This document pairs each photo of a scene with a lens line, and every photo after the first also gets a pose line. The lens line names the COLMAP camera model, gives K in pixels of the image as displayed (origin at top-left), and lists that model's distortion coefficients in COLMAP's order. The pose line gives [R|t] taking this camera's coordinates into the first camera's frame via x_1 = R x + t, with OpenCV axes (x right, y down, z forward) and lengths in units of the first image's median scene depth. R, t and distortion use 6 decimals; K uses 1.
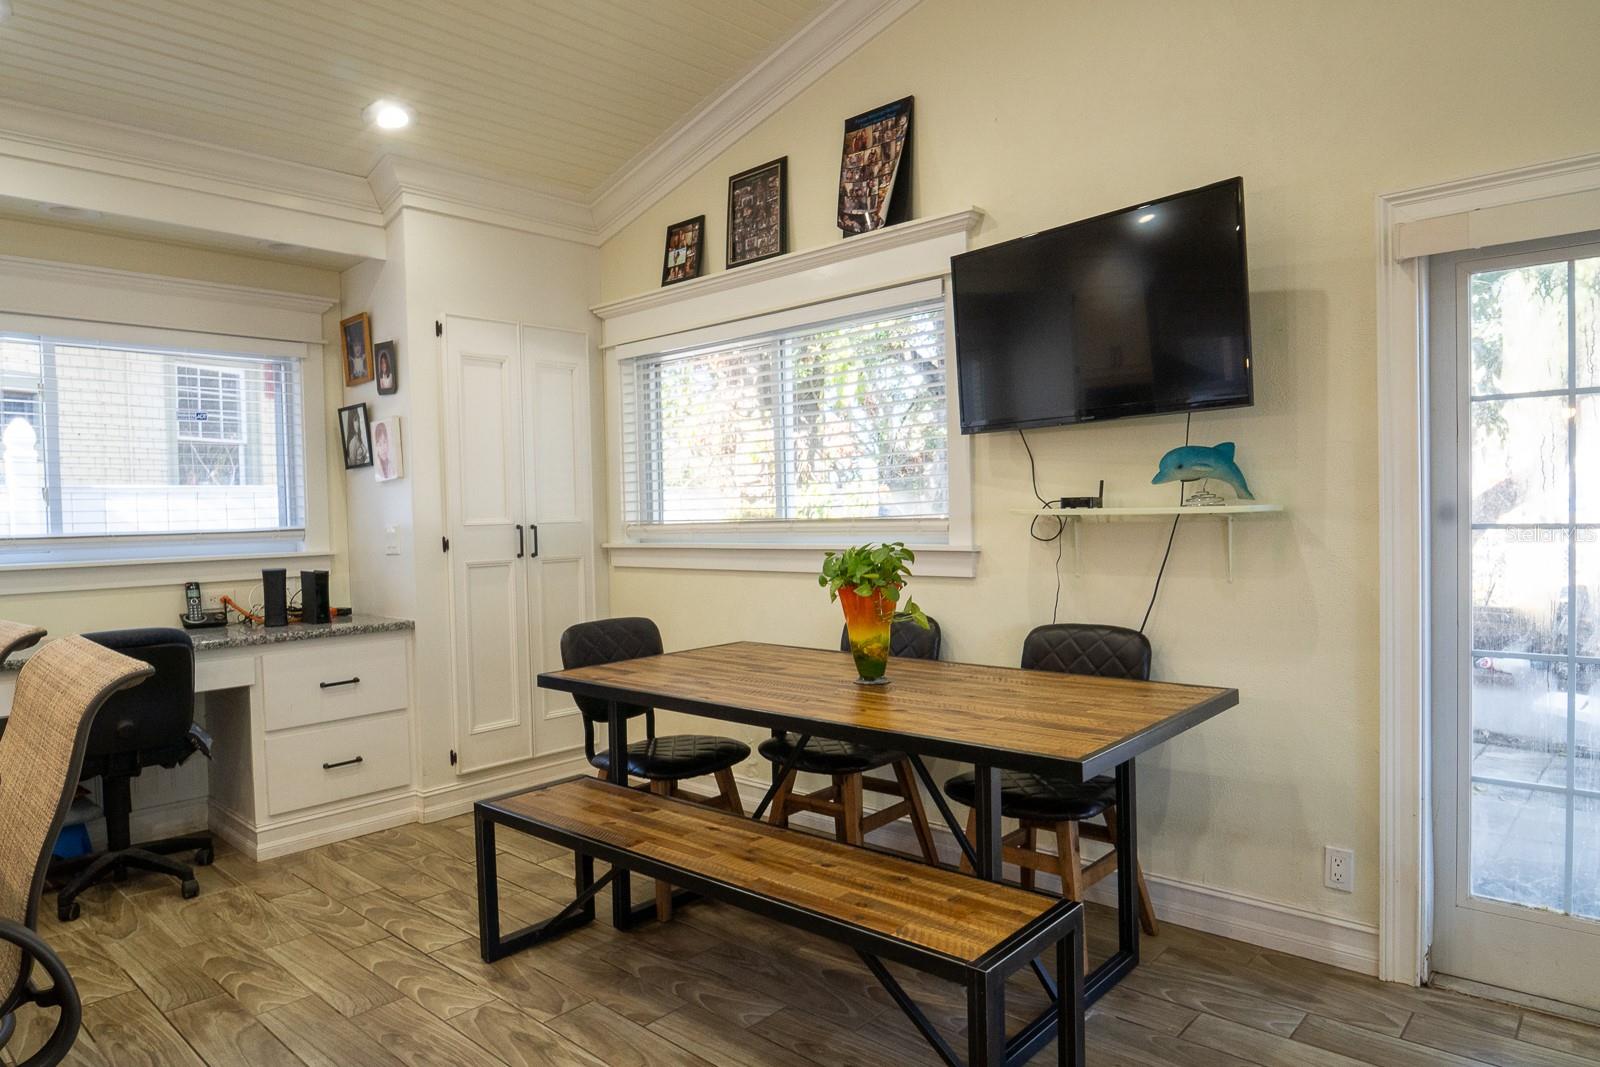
lens RADIAL K [[983.1, 0, 800.0], [0, 983.1, 530.5], [0, 0, 1]] dist [-0.015983, -0.002958]
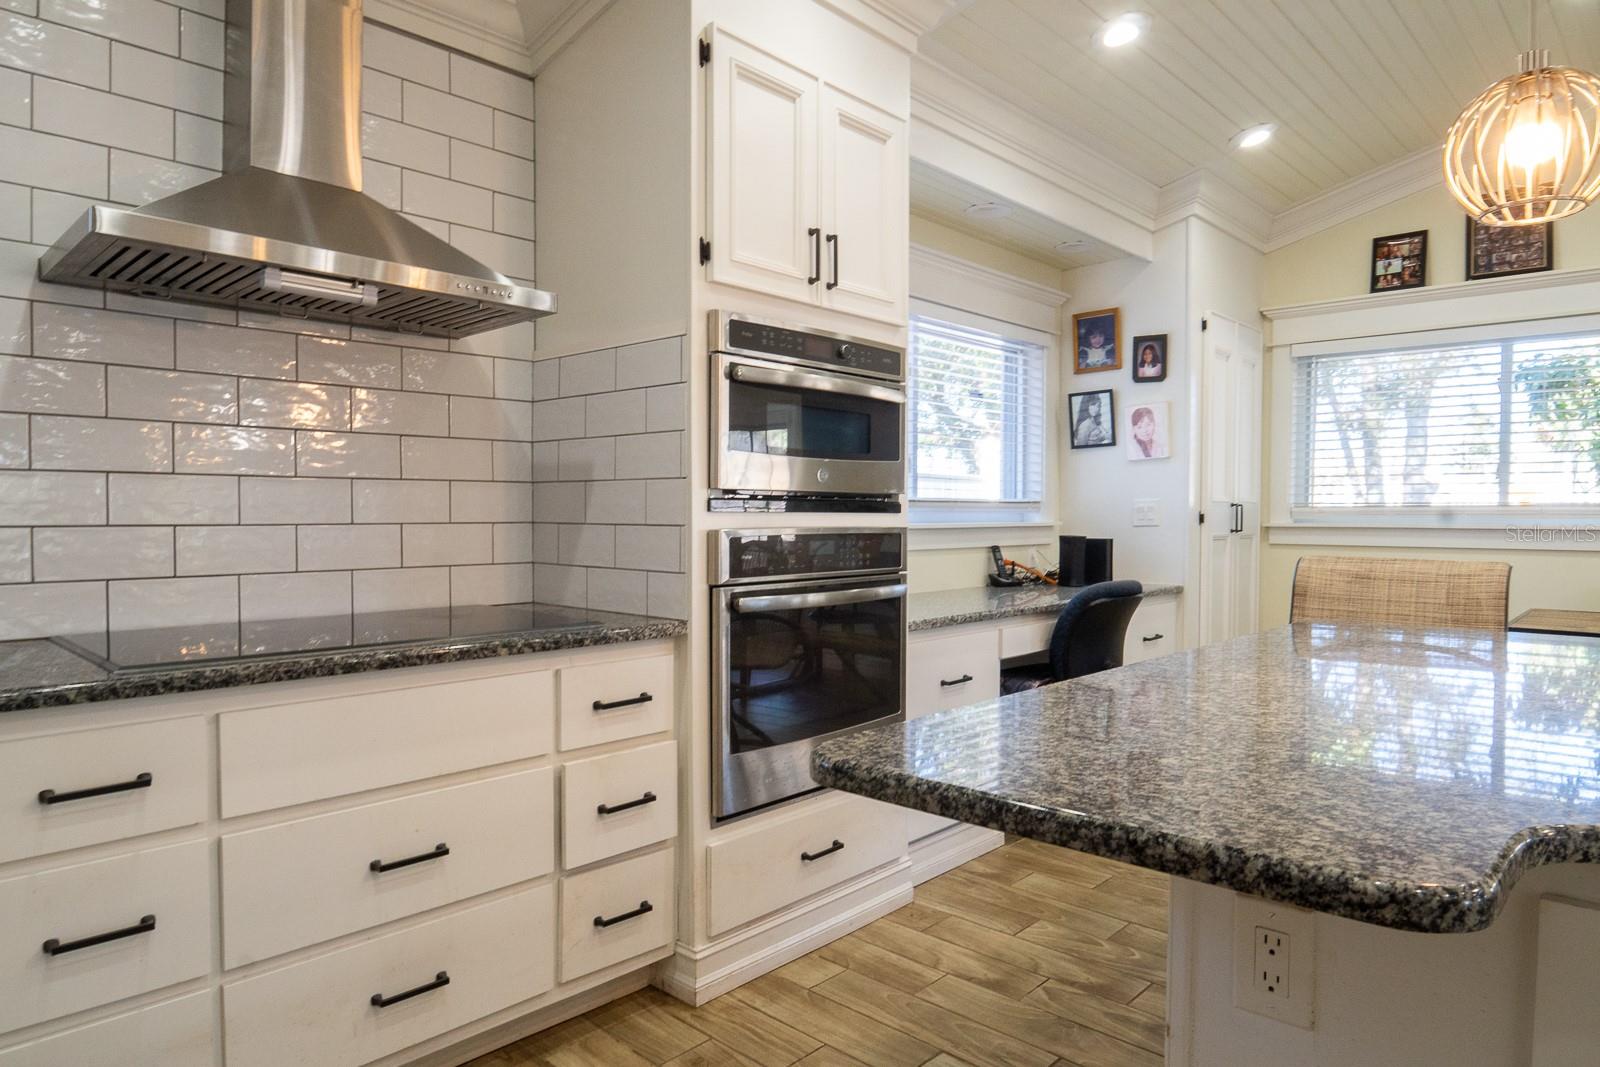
lens RADIAL K [[983.1, 0, 797.0], [0, 983.1, 532.3], [0, 0, 1]] dist [-0.015983, -0.002958]
pose [[0.999568, 0.026255, -0.013246, -0.780991], [-0.026211, 0.999650, 0.003464, 0.037390], [0.013332, -0.003116, 0.999906, -0.119309]]
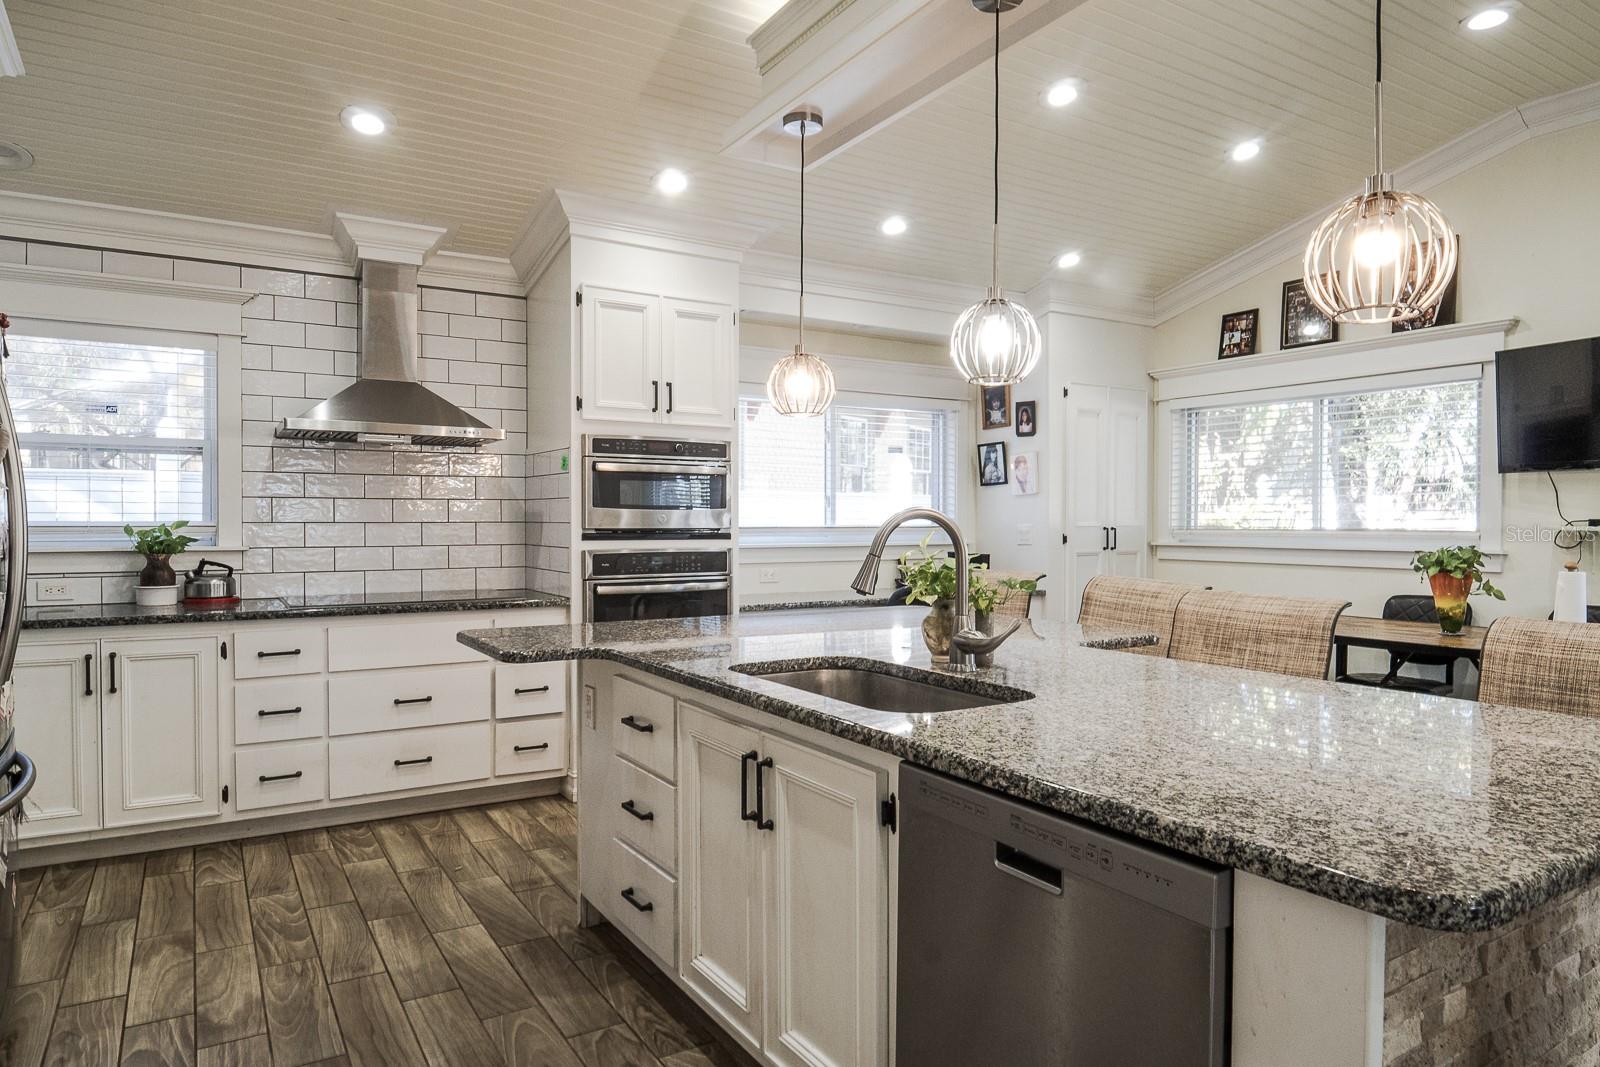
lens RADIAL K [[983.1, 0, 802.3], [0, 983.1, 536.9], [0, 0, 1]] dist [-0.015983, -0.002958]
pose [[0.962467, 0.029461, -0.269796, -0.331823], [-0.028352, 0.999566, 0.008006, 0.010227], [0.269915, -0.000056, 0.962884, -0.508935]]
